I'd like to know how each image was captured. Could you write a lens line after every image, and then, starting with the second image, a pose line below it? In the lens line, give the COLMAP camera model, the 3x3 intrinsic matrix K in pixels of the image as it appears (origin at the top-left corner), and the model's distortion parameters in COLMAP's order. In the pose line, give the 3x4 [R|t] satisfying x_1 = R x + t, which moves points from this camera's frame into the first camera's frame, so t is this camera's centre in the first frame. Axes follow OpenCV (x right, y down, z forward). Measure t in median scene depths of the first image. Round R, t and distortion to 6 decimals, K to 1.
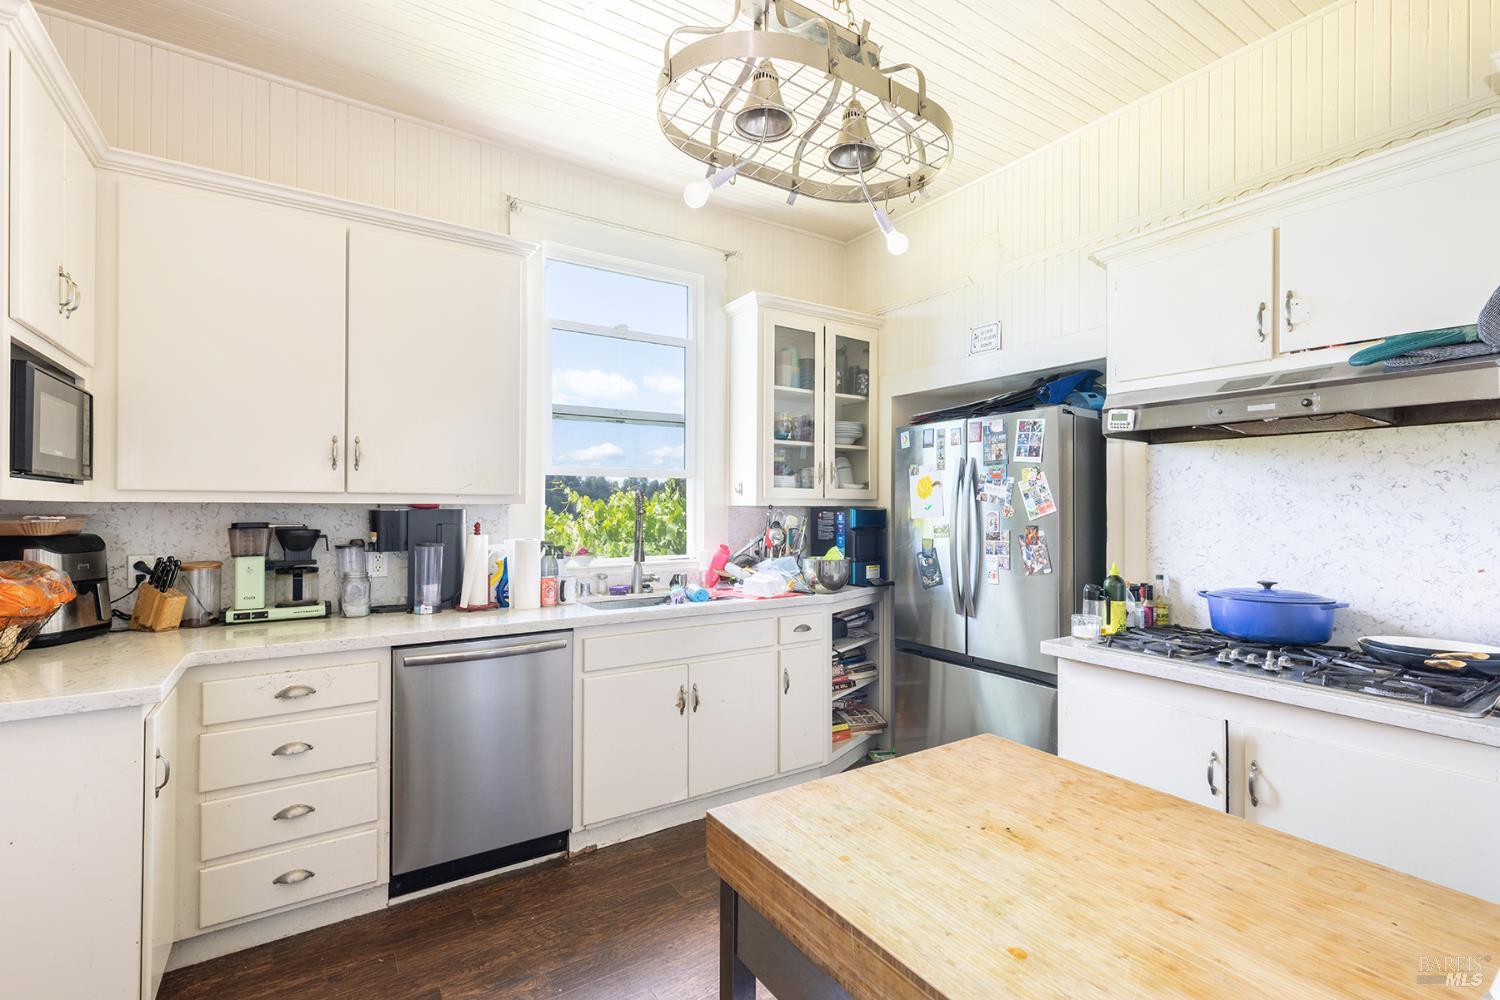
lens RADIAL K [[668.7, 0, 750.0], [0, 668.7, 500.0], [0, 0, 1]] dist [0.000470, -0.000094]
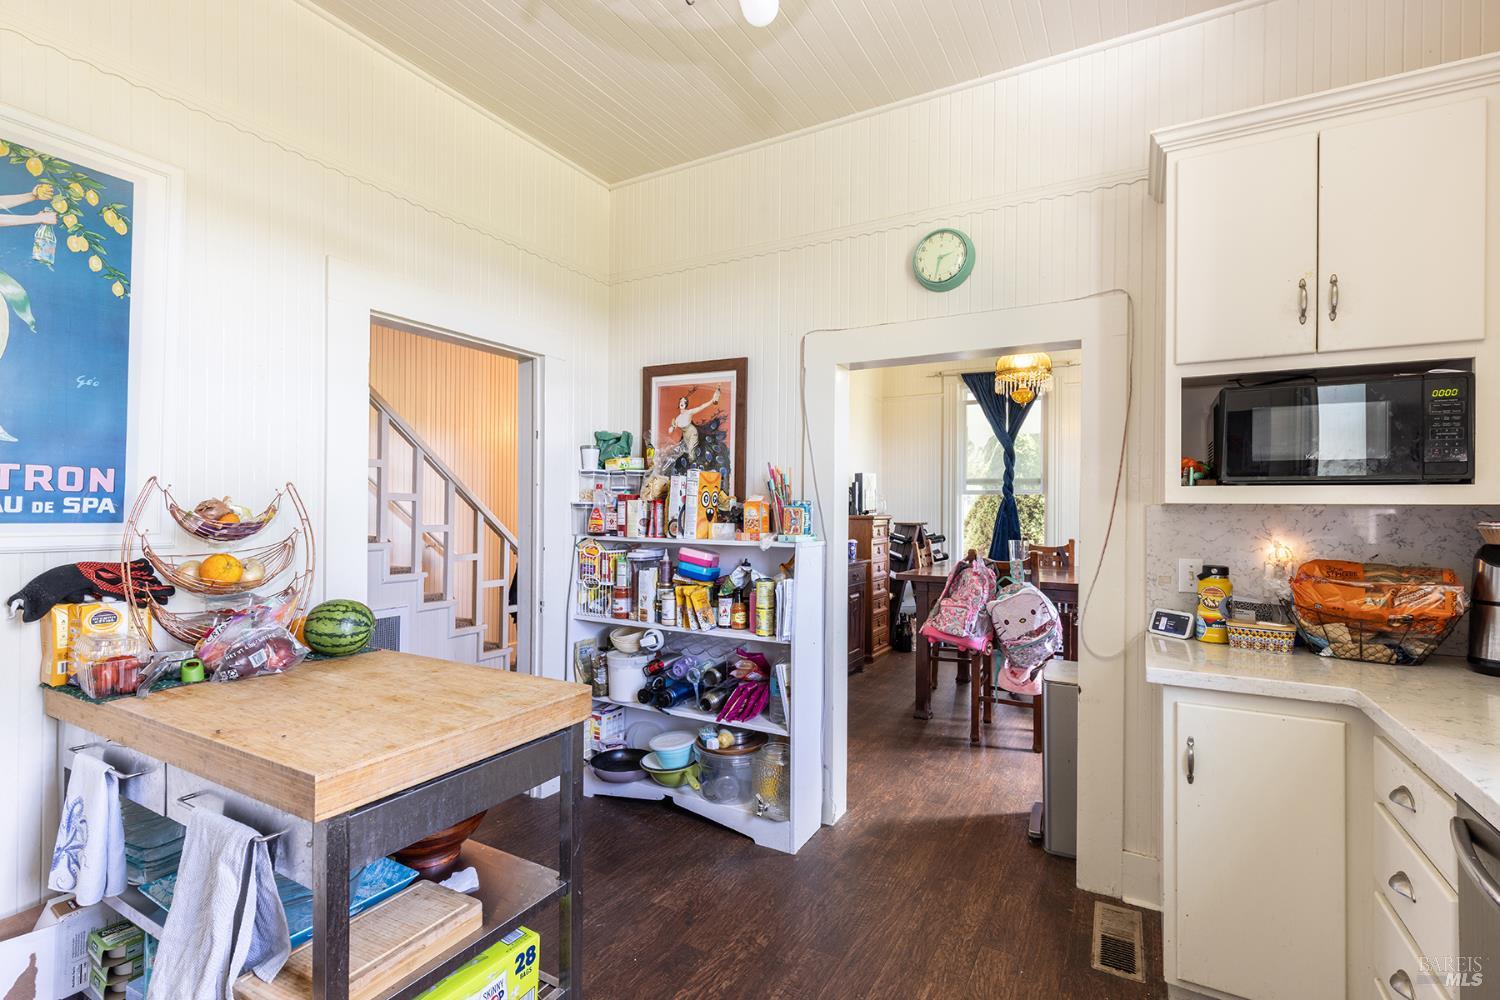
lens RADIAL K [[677.7, 0, 750.0], [0, 677.7, 500.0], [0, 0, 1]] dist [0.012812, 0.000247]
pose [[-0.885096, -0.008407, -0.465333, 0.134544], [0.000007, 0.999837, -0.018077, 0.013910], [0.465409, -0.016003, -0.884951, 0.960360]]
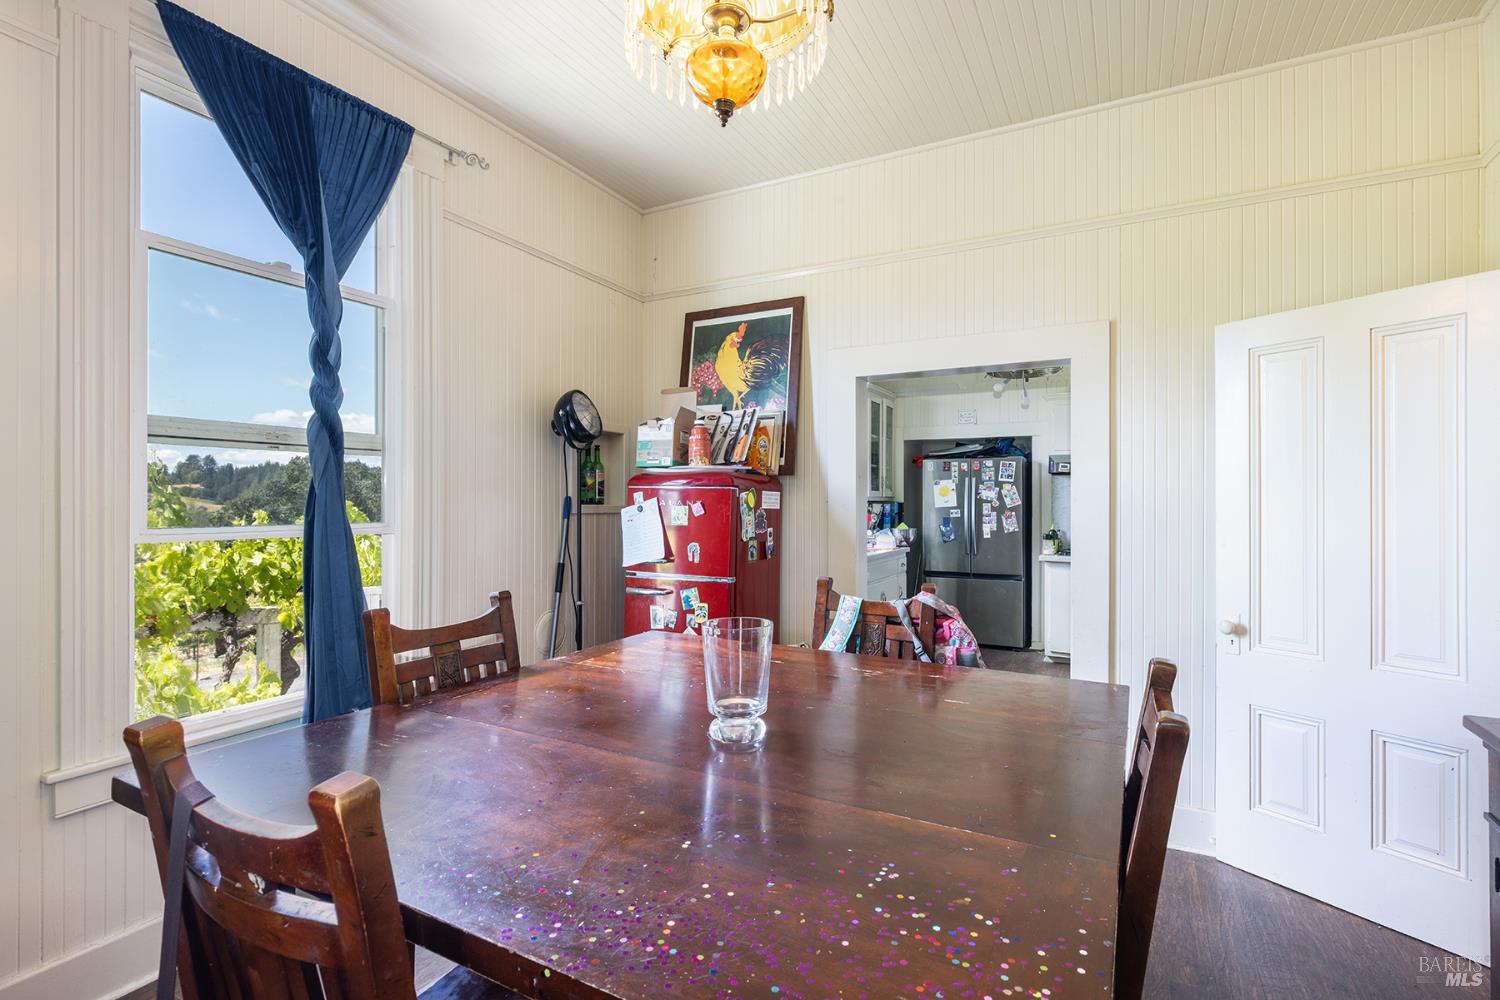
lens RADIAL K [[709.2, 0, 750.0], [0, 709.2, 500.0], [0, 0, 1]] dist [-0.017889, -0.000130]
pose [[0.875464, 0.001367, 0.483282, -1.465505], [-0.006522, 0.999938, 0.008985, -0.010094], [-0.483240, -0.011018, 0.875419, -0.643072]]
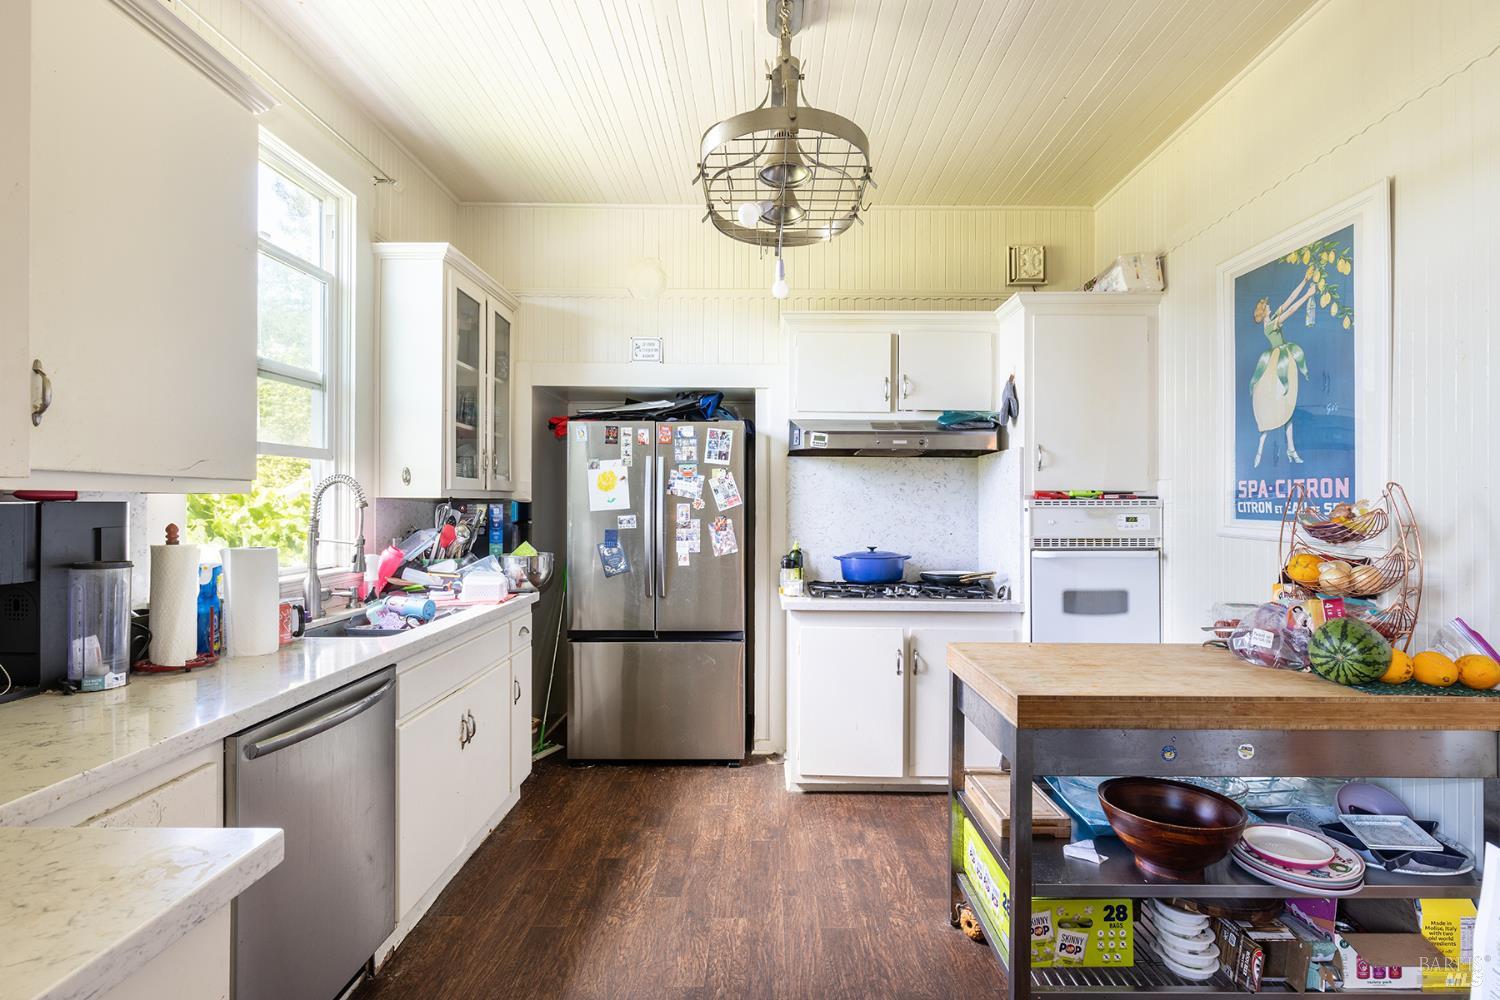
lens RADIAL K [[709.2, 0, 750.0], [0, 709.2, 500.0], [0, 0, 1]] dist [-0.017889, -0.000130]
pose [[0.556876, 0.001742, 0.830594, -0.639586], [-0.013033, 0.999893, 0.006642, 0.000411], [-0.830493, -0.014524, 0.556840, 0.222403]]
